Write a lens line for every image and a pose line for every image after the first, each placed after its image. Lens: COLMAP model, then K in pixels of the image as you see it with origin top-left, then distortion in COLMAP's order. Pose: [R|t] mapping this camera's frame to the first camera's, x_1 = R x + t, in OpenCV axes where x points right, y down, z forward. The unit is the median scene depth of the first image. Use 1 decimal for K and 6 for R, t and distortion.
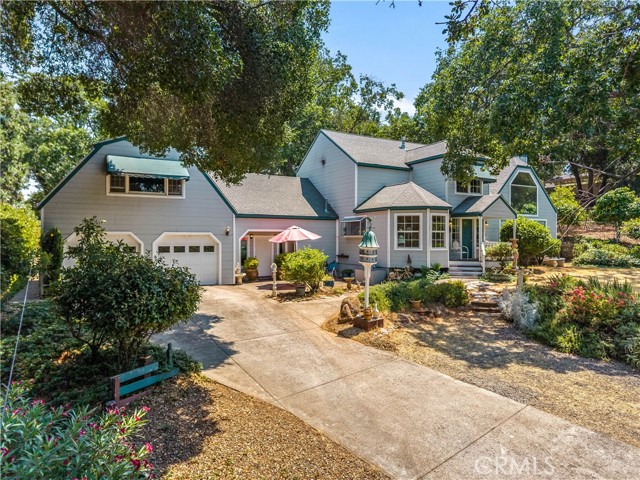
lens RADIAL K [[426.0, 0, 320.0], [0, 426.0, 240.0], [0, 0, 1]] dist [-0.004591, -0.007757]
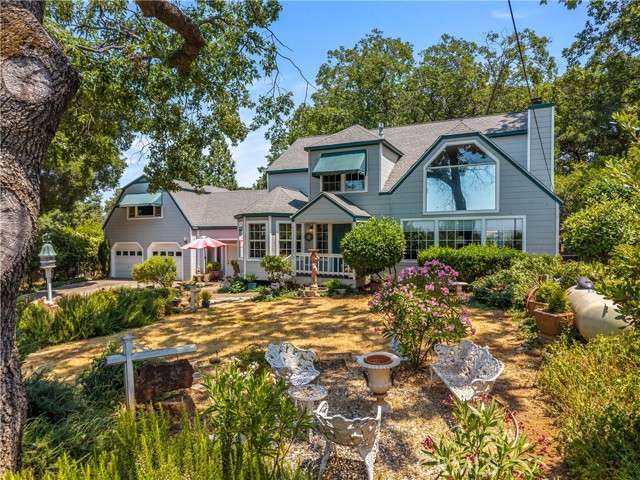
lens RADIAL K [[426.0, 0, 320.0], [0, 426.0, 240.0], [0, 0, 1]] dist [-0.004591, -0.007757]
pose [[0.550285, -0.005479, -0.834959, 1.127084], [-0.002997, 0.999959, -0.008537, -0.013180], [0.834972, 0.007200, 0.550246, 0.606271]]
